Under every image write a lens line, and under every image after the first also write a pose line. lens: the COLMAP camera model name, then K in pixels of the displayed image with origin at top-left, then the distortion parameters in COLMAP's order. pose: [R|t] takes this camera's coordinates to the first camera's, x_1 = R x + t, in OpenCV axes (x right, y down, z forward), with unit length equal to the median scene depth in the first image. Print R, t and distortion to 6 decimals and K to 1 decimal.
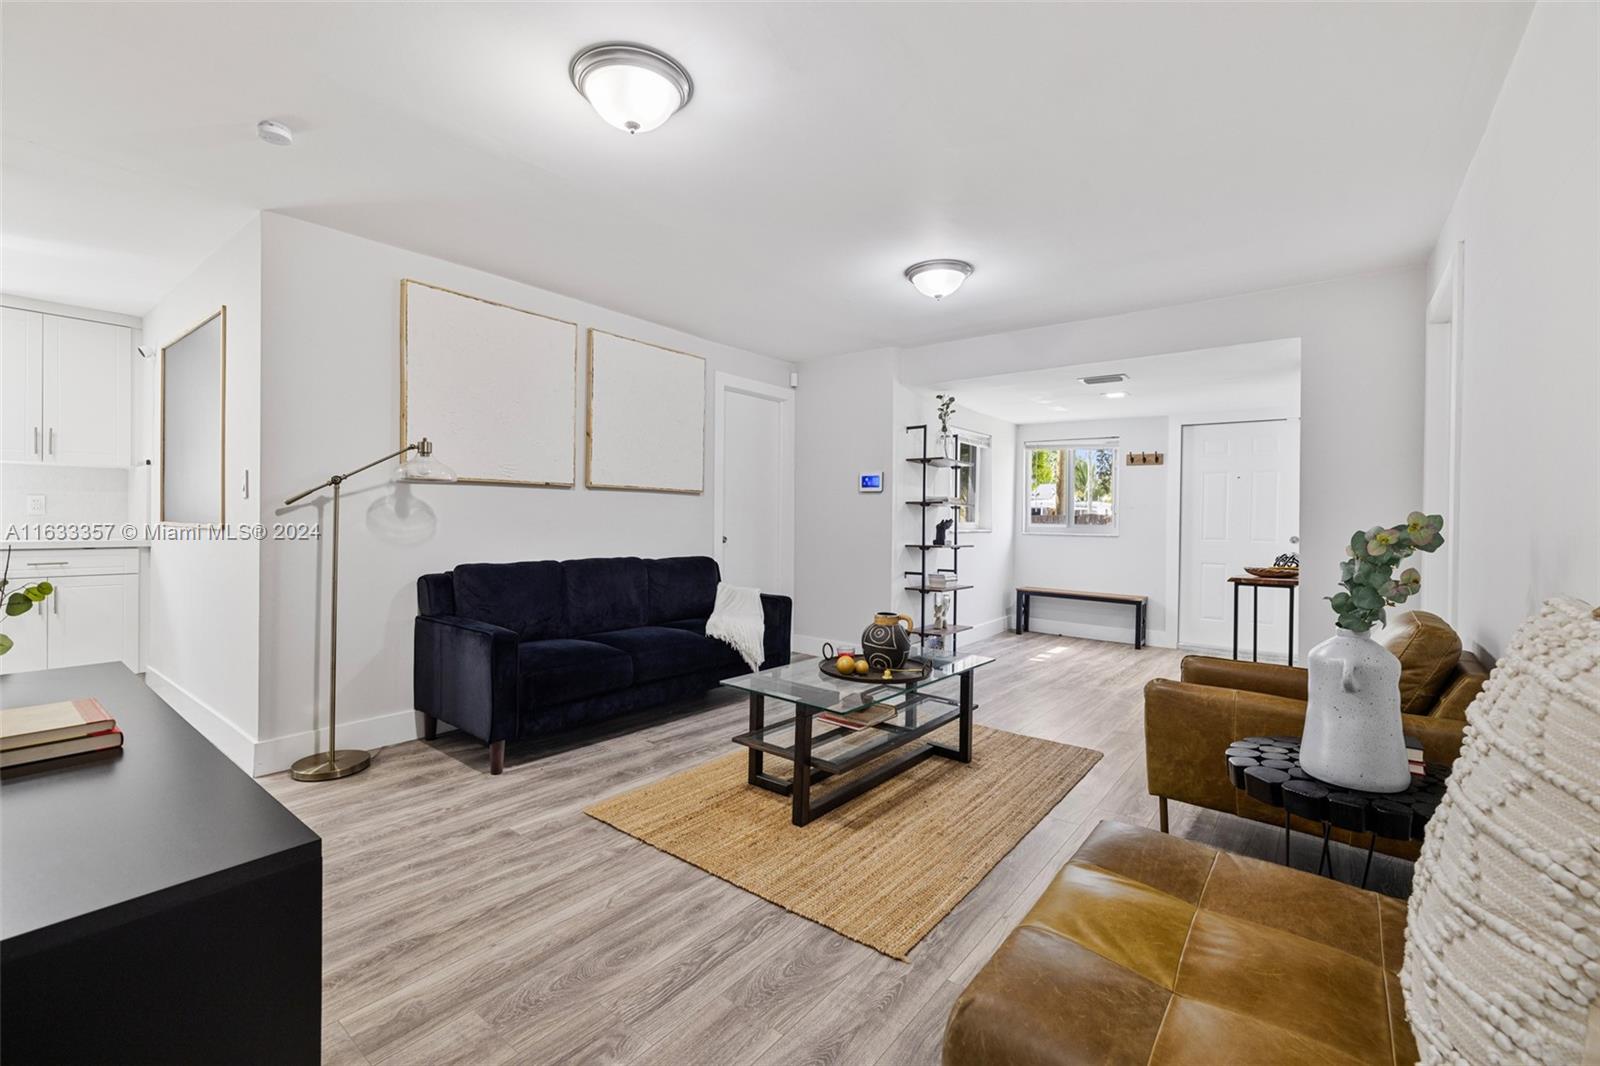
lens RADIAL K [[678.7, 0, 779.4], [0, 678.7, 531.3], [0, 0, 1]] dist [0.001647, 0.000589]
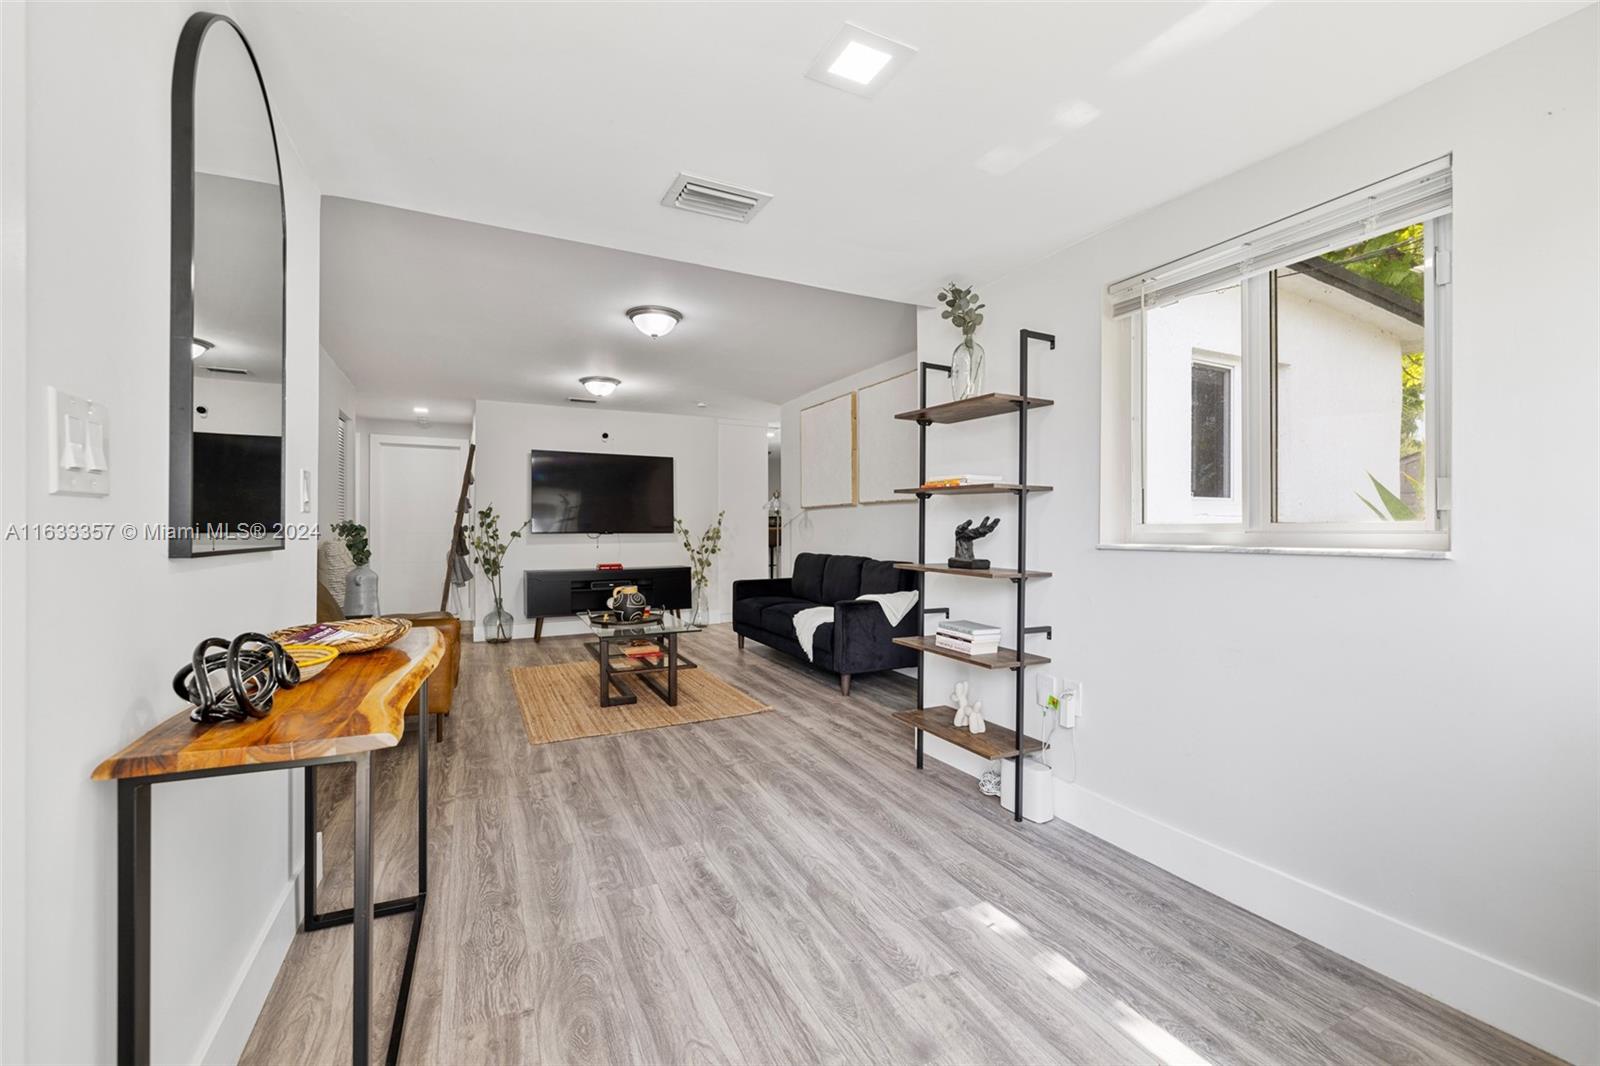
lens RADIAL K [[678.7, 0, 802.4], [0, 678.7, 532.7], [0, 0, 1]] dist [0.001647, 0.000589]
pose [[-0.417570, -0.006535, -0.908621, 1.016711], [-0.022042, 0.999753, 0.002939, -0.008797], [0.908377, 0.021255, -0.417611, 1.462832]]
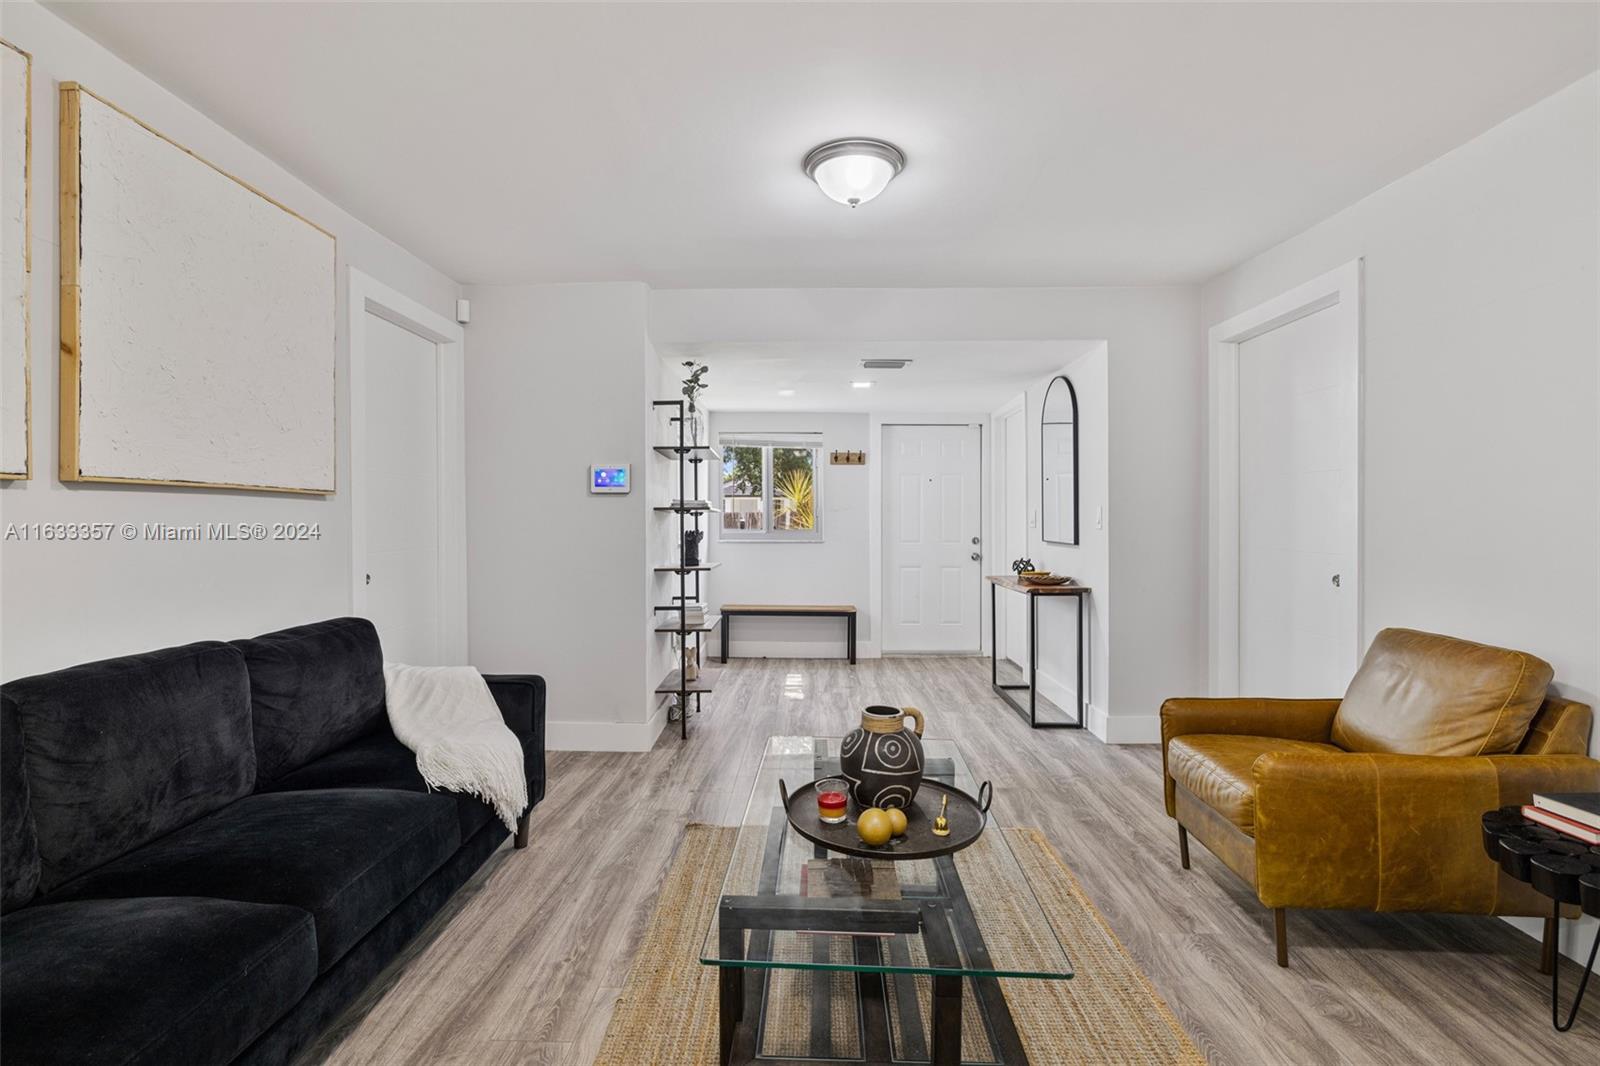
lens RADIAL K [[732.1, 0, 799.0], [0, 732.1, 523.0], [0, 0, 1]] dist [-0.003825, 0.001425]
pose [[0.787589, -0.019392, 0.615895, -0.208705], [0.024591, 0.999698, 0.000029, -0.030428], [-0.615710, 0.015123, 0.787828, 0.399600]]
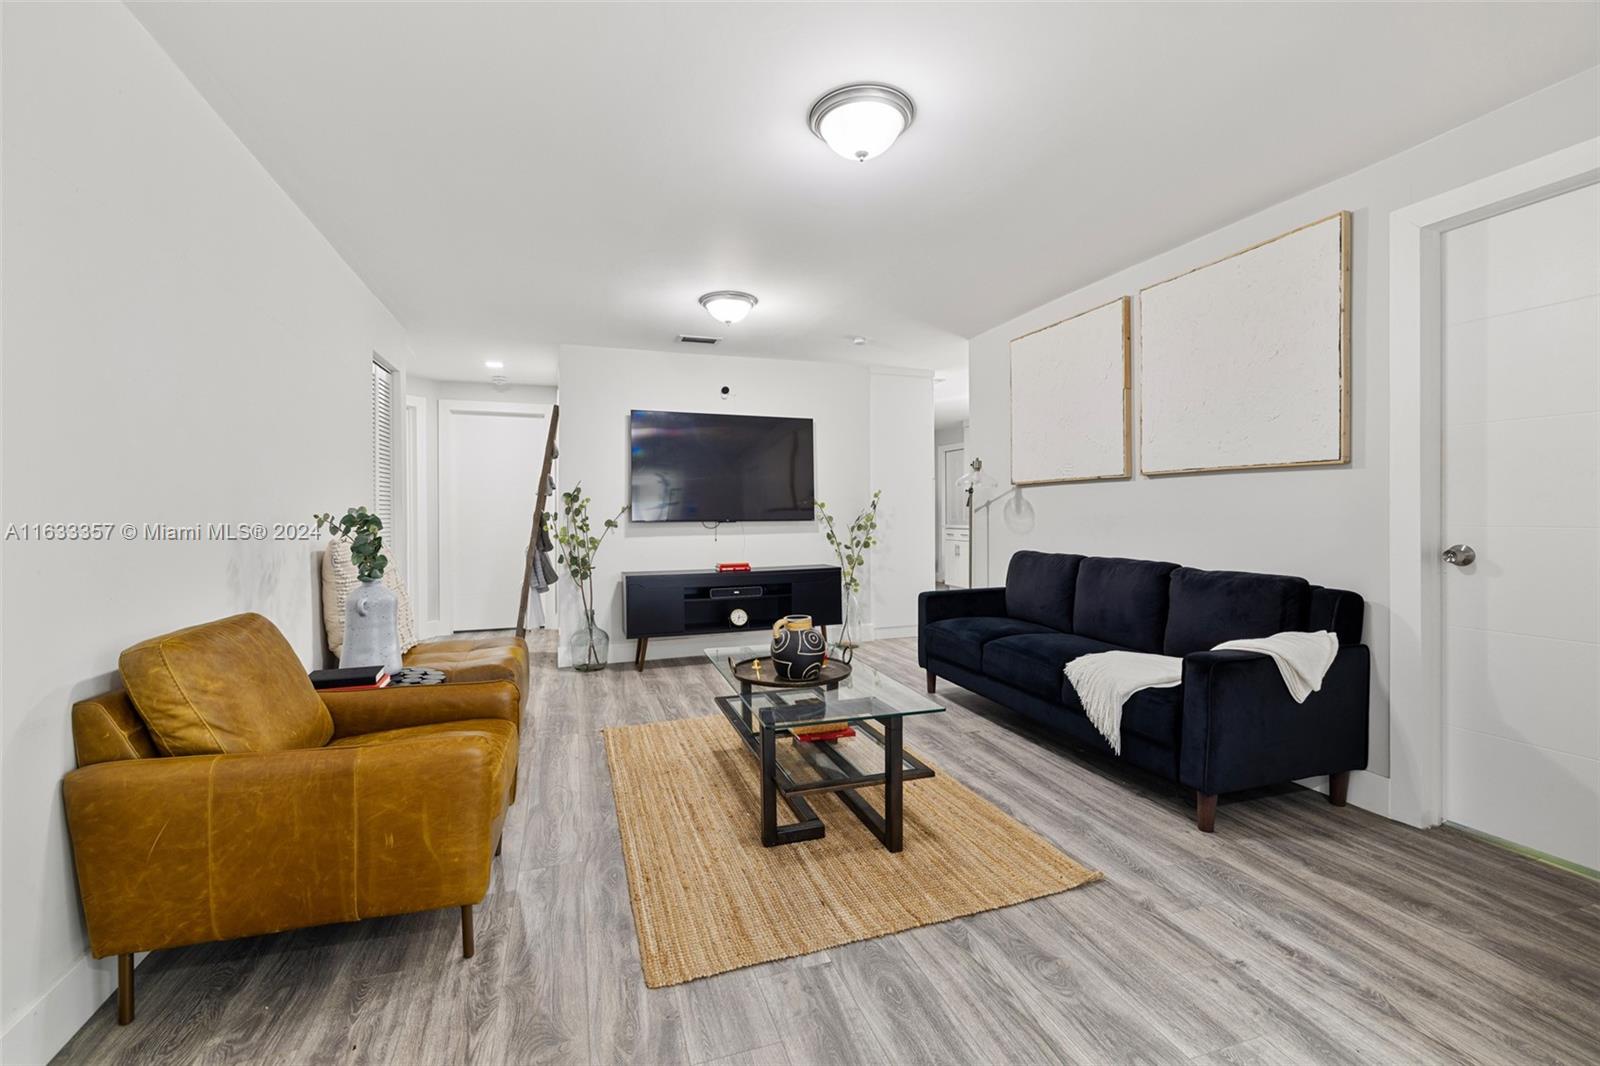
lens RADIAL K [[678.7, 0, 800.2], [0, 678.7, 519.6], [0, 0, 1]] dist [0.001647, 0.000589]
pose [[-0.528270, 0.001500, -0.849075, 0.672246], [-0.016917, 0.999781, 0.012291, -0.013193], [0.848908, 0.020856, -0.528129, 1.082471]]
